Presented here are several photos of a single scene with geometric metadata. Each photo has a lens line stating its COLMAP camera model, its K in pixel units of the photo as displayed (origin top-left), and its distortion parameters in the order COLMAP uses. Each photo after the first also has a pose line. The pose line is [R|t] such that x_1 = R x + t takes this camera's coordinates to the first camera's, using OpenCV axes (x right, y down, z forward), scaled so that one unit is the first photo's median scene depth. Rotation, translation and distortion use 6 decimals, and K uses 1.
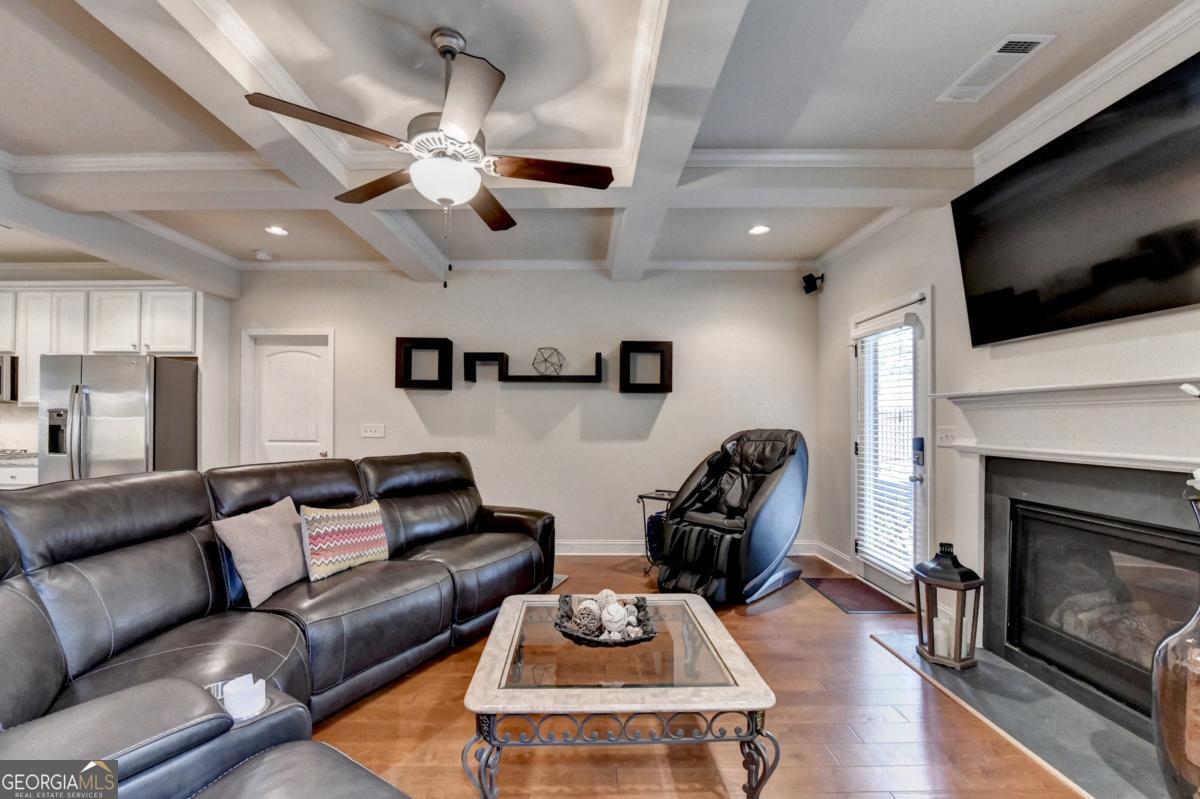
lens RADIAL K [[494.6, 0, 596.5], [0, 494.6, 424.5], [0, 0, 1]] dist [-0.001831, -0.007455]
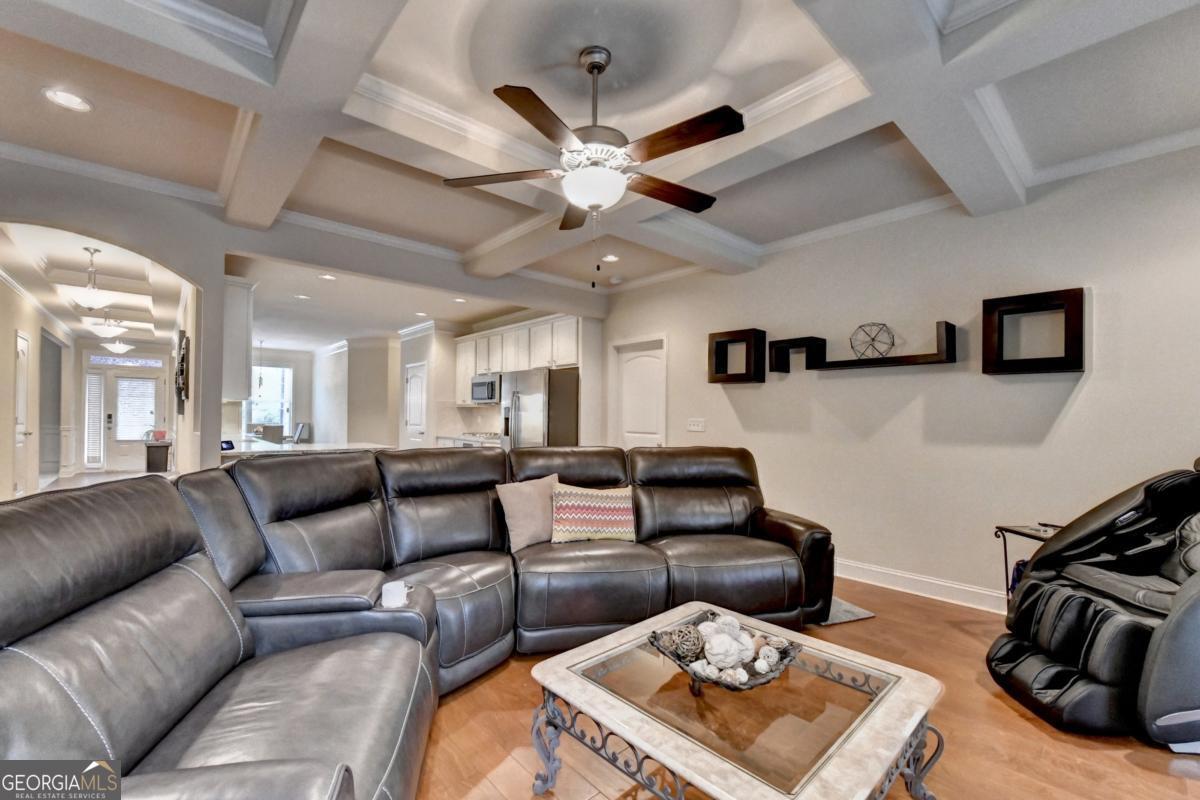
lens RADIAL K [[514.8, 0, 599.7], [0, 514.8, 416.2], [0, 0, 1]] dist [-0.002950, -0.009415]
pose [[0.649196, 0.000631, -0.760621, 0.287881], [-0.010304, 0.999915, -0.007964, 0.006047], [0.760551, 0.013008, 0.649148, 0.150373]]
